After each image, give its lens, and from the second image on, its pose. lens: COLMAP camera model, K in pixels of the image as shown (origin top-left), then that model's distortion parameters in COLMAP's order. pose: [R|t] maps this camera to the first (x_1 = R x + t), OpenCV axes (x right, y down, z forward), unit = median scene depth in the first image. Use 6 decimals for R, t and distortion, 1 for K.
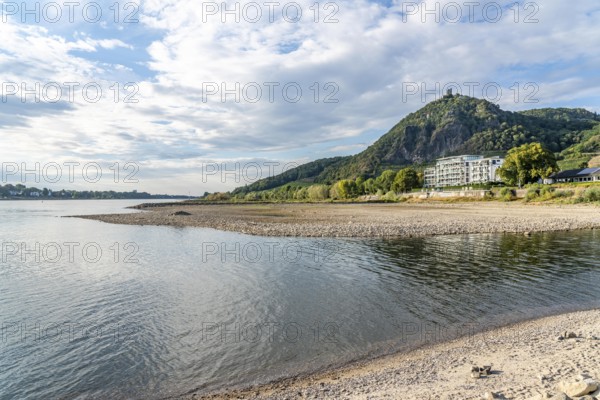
lens RADIAL K [[474.8, 0, 300.0], [0, 474.8, 200.0], [0, 0, 1]] dist [-0.005015, 0.000220]
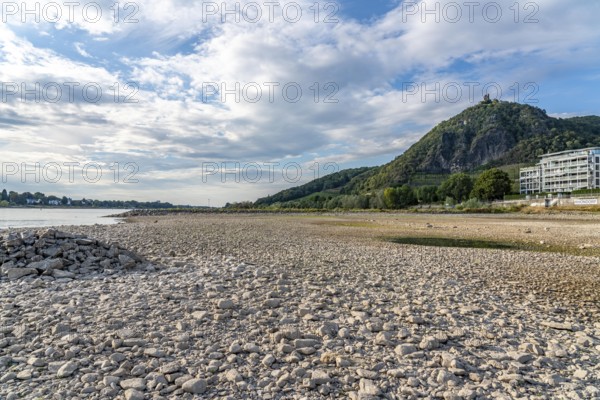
lens RADIAL K [[411.1, 0, 284.2], [0, 411.1, 199.3], [0, 0, 1]] dist [-0.036343, 0.002629]
pose [[0.998291, 0.007549, -0.057948, -0.039101], [-0.009502, 0.999393, -0.033508, 0.003981], [0.057660, 0.034002, 0.997757, 0.194349]]
